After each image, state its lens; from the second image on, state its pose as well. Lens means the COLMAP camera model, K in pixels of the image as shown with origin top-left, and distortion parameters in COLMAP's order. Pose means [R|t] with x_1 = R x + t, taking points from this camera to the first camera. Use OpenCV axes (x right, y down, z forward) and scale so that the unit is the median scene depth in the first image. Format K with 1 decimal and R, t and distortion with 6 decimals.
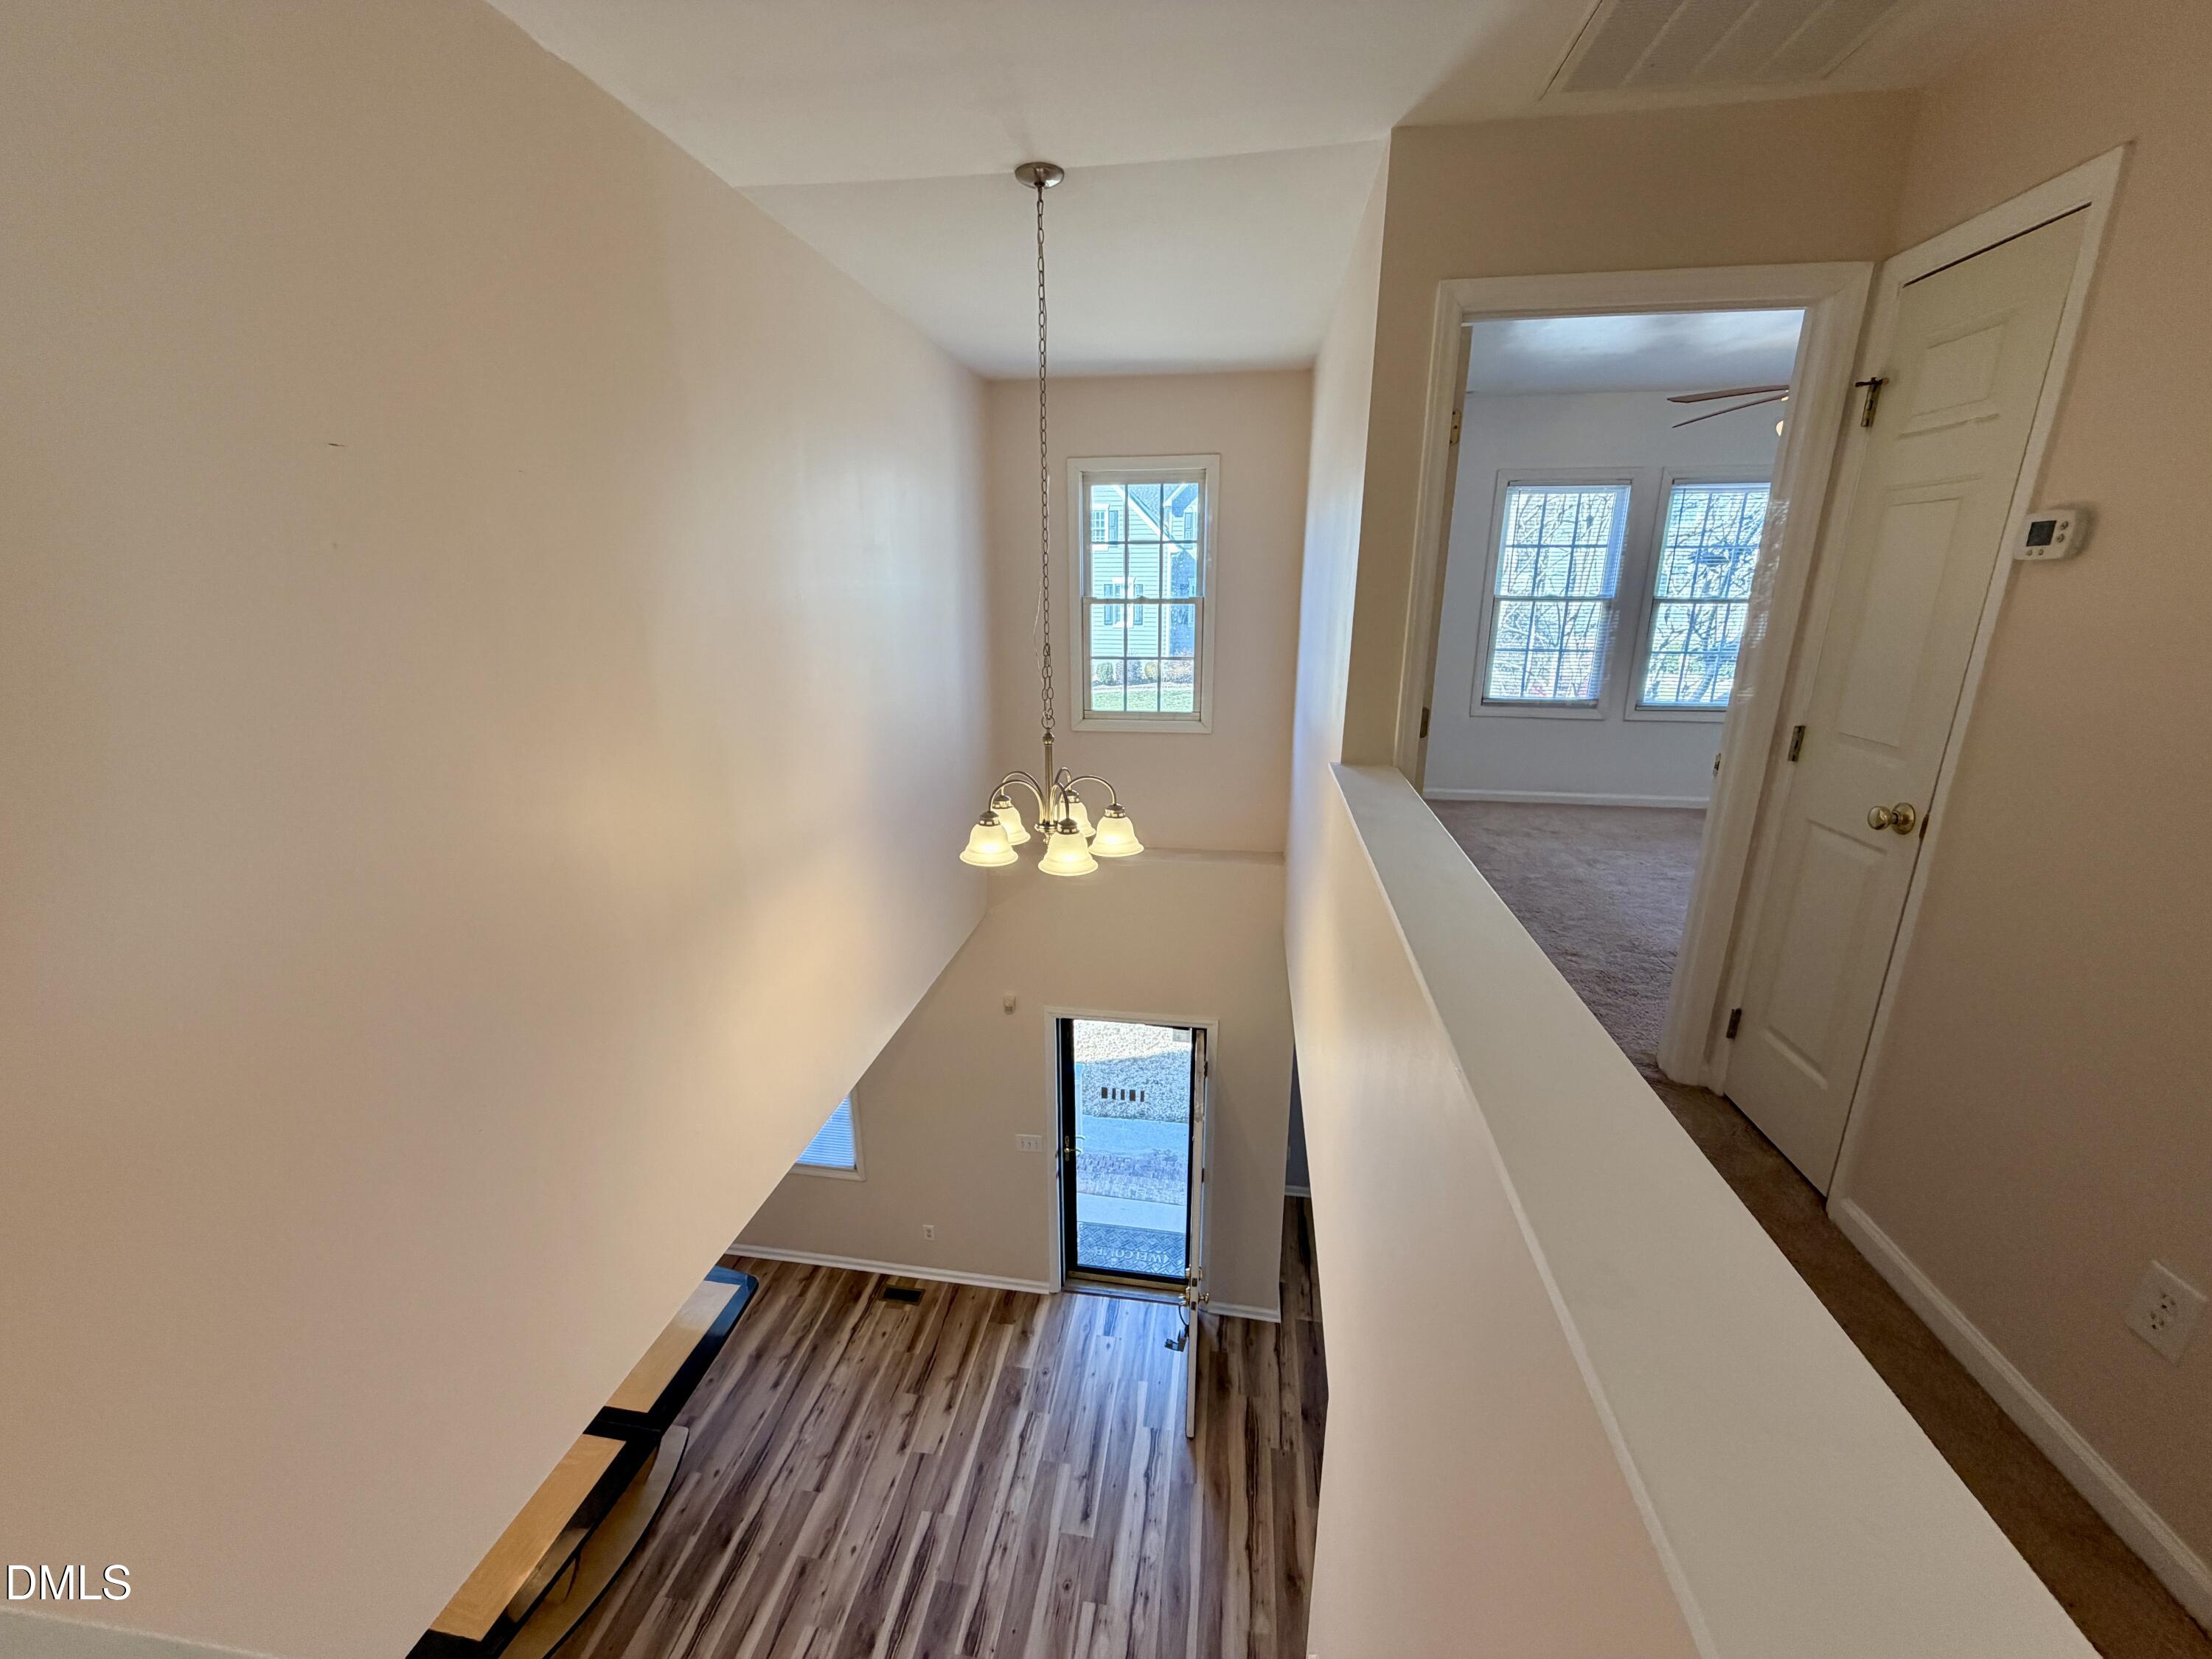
lens RADIAL K [[882.7, 0, 1094.9], [0, 882.7, 835.0], [0, 0, 1]] dist [0.000209, -0.000001]
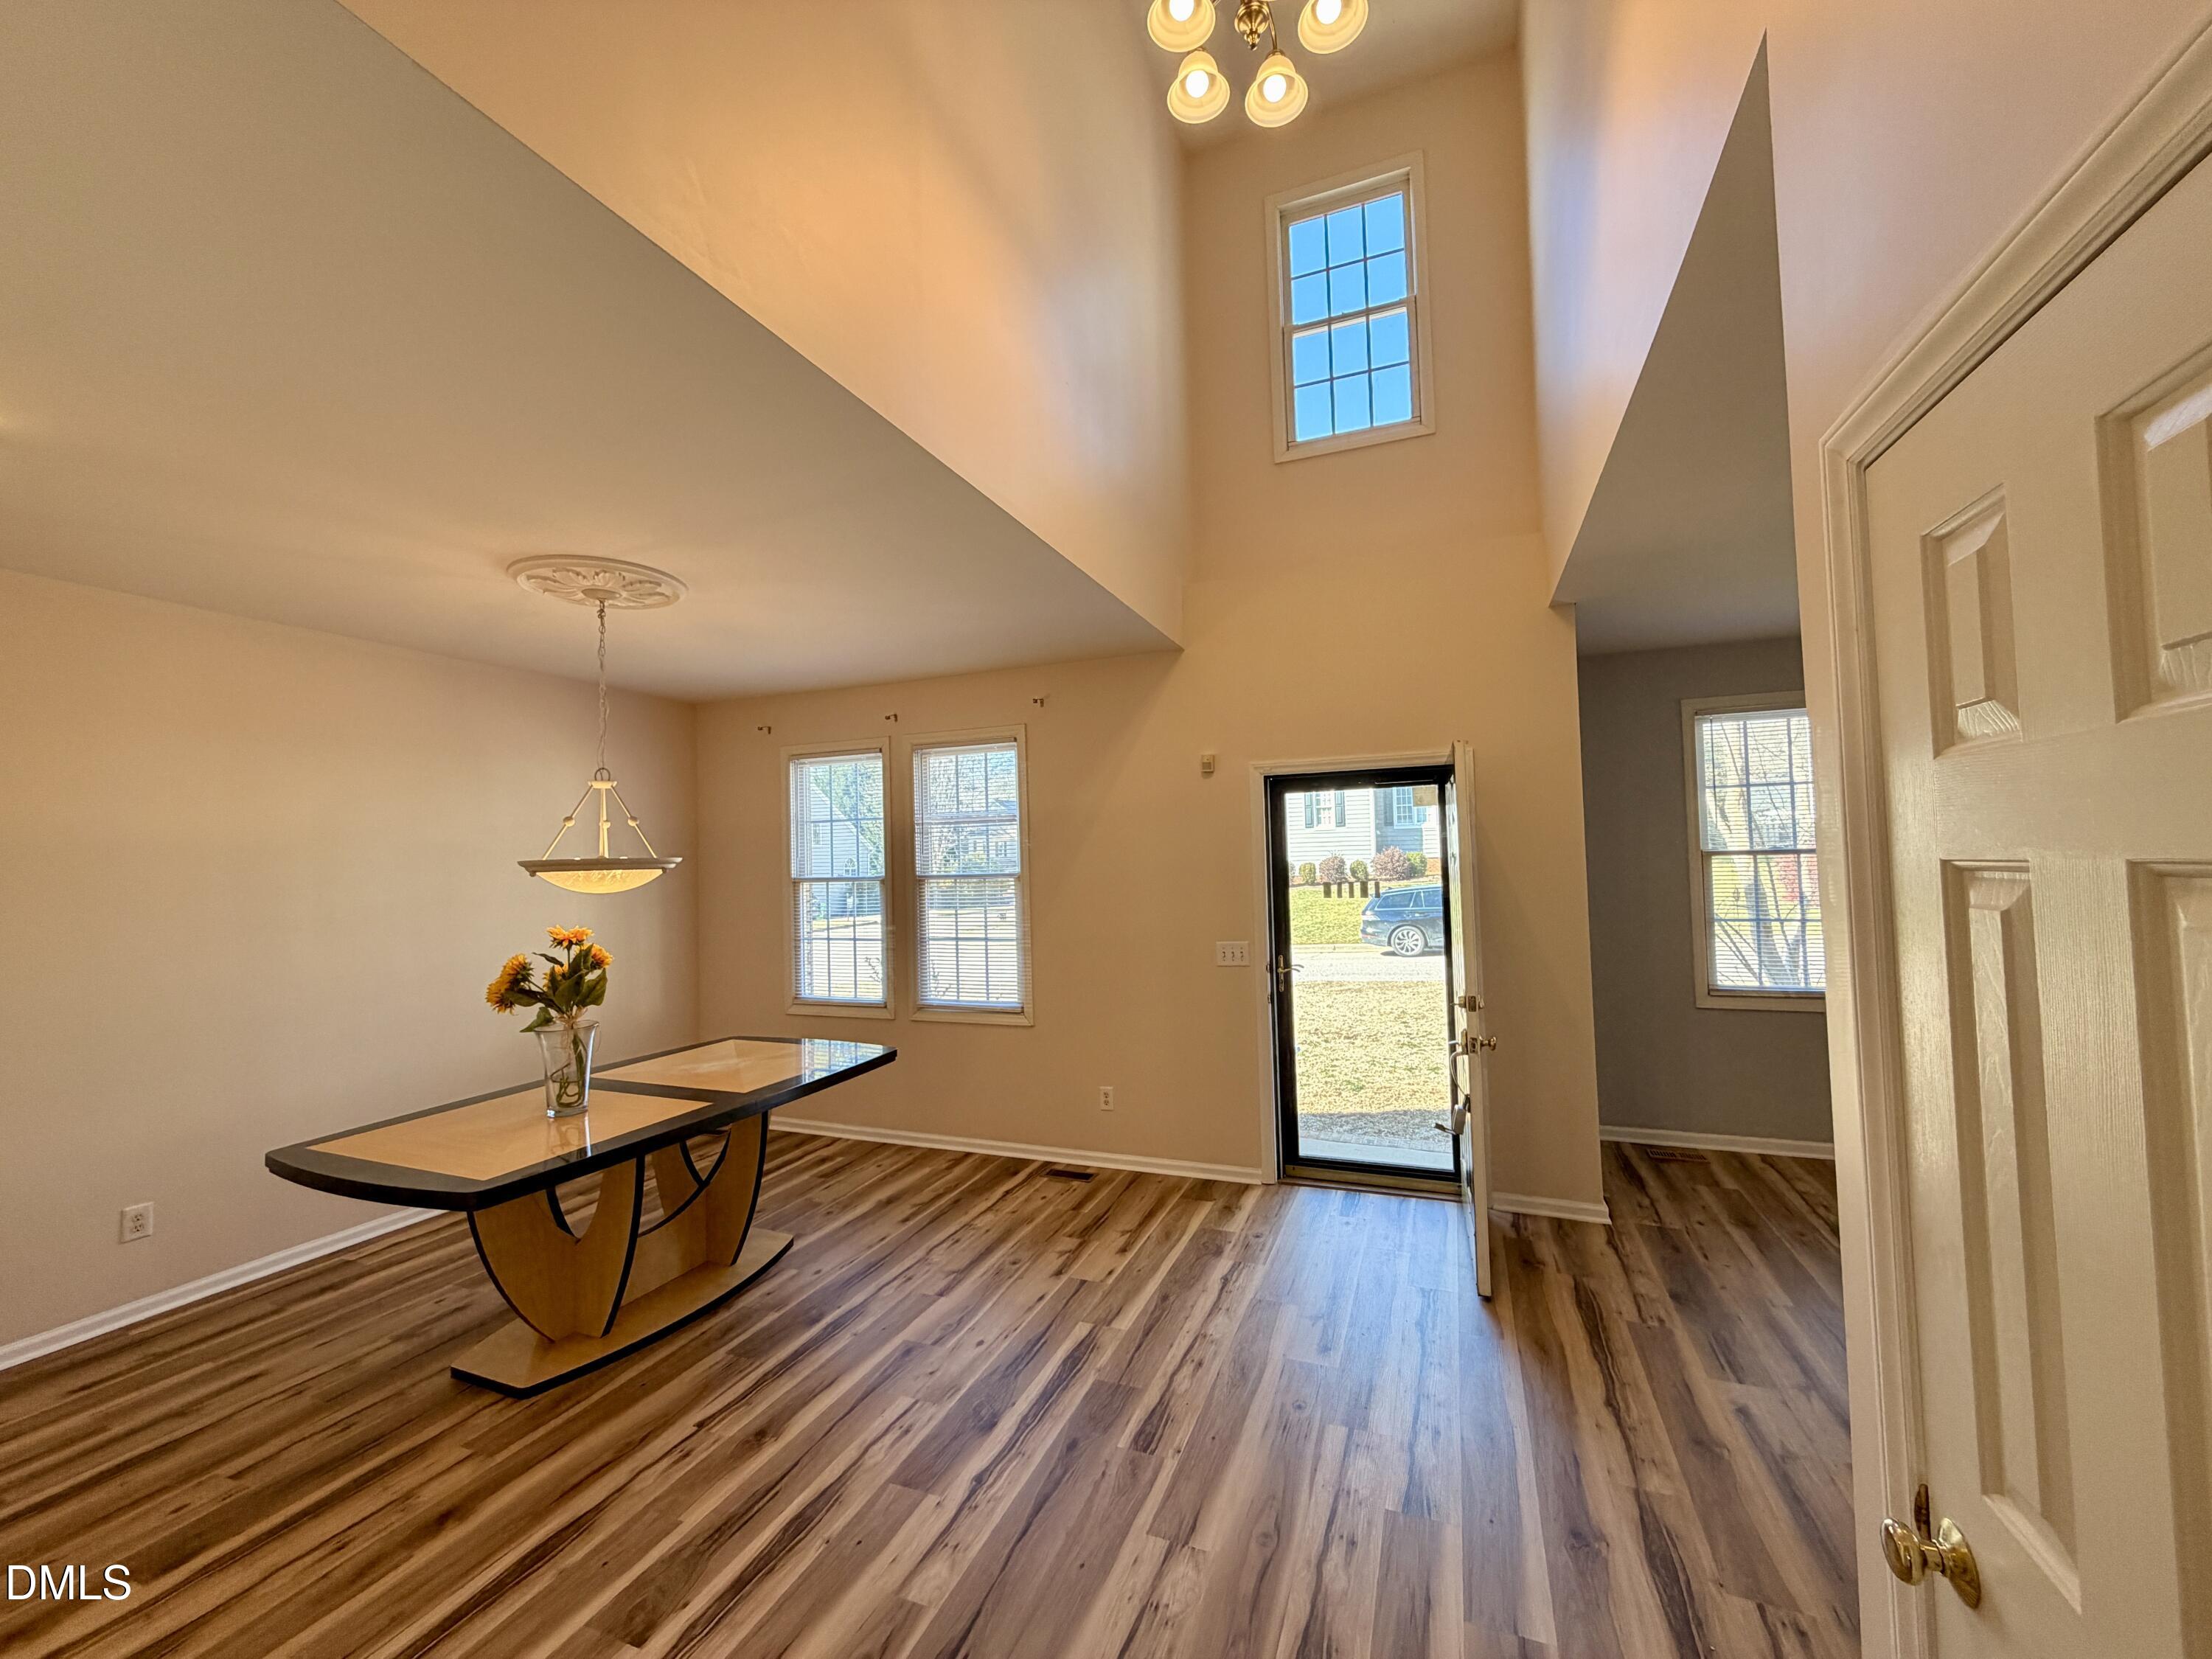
lens RADIAL K [[882.7, 0, 1094.1], [0, 882.7, 824.1], [0, 0, 1]] dist [0.000209, -0.000001]
pose [[0.975049, -0.029909, -0.219967, -0.018341], [-0.040497, 0.950290, -0.308723, 0.516949], [0.218266, 0.309928, 0.925367, 0.208098]]
